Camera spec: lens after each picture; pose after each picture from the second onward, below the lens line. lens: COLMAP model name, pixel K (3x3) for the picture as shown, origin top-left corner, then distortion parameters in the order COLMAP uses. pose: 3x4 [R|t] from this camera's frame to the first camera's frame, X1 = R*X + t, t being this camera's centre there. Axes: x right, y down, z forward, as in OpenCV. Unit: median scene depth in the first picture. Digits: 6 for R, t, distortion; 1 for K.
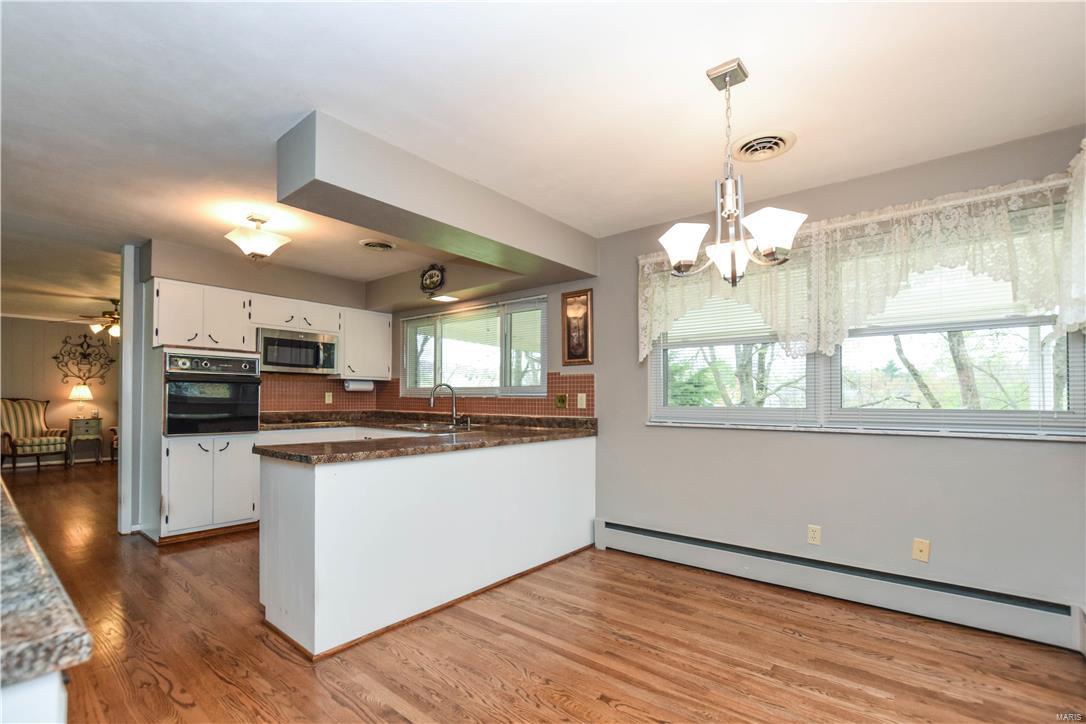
lens RADIAL K [[487.2, 0, 540.2], [0, 487.2, 392.4], [0, 0, 1]] dist [-0.011197, 0.000327]
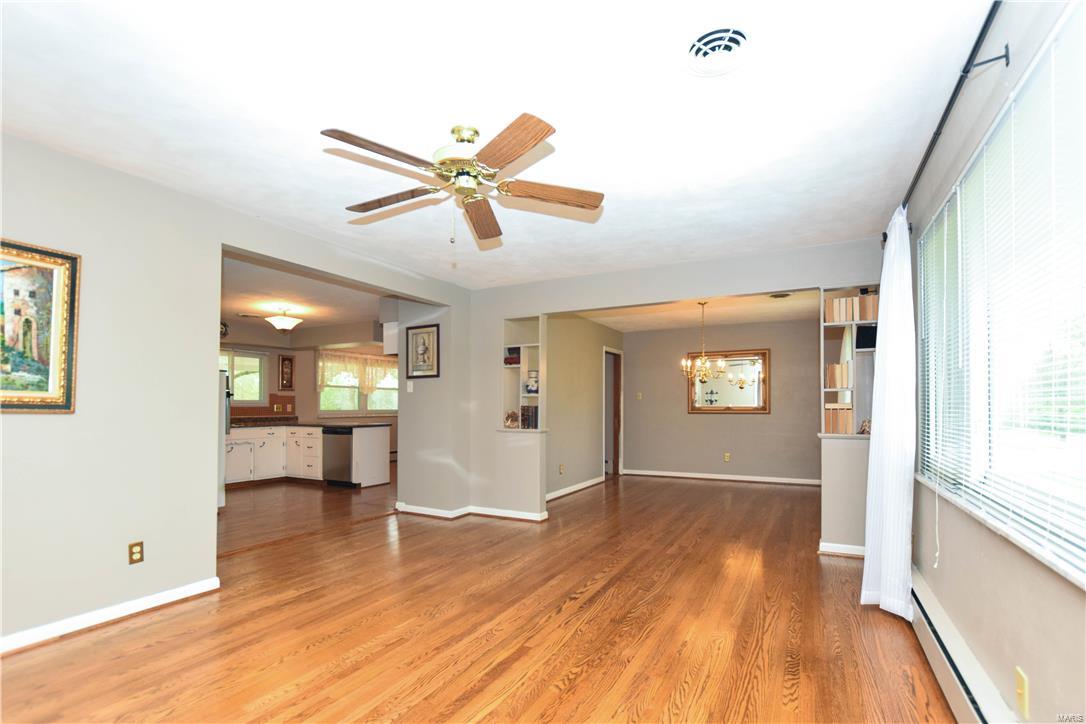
lens RADIAL K [[495.0, 0, 543.7], [0, 495.0, 397.9], [0, 0, 1]] dist [-0.013549, 0.000046]
pose [[-0.194205, 0.014806, 0.980849, -2.148915], [-0.008289, 0.999826, -0.016734, 0.000062], [-0.980926, -0.011380, -0.194048, 0.319614]]
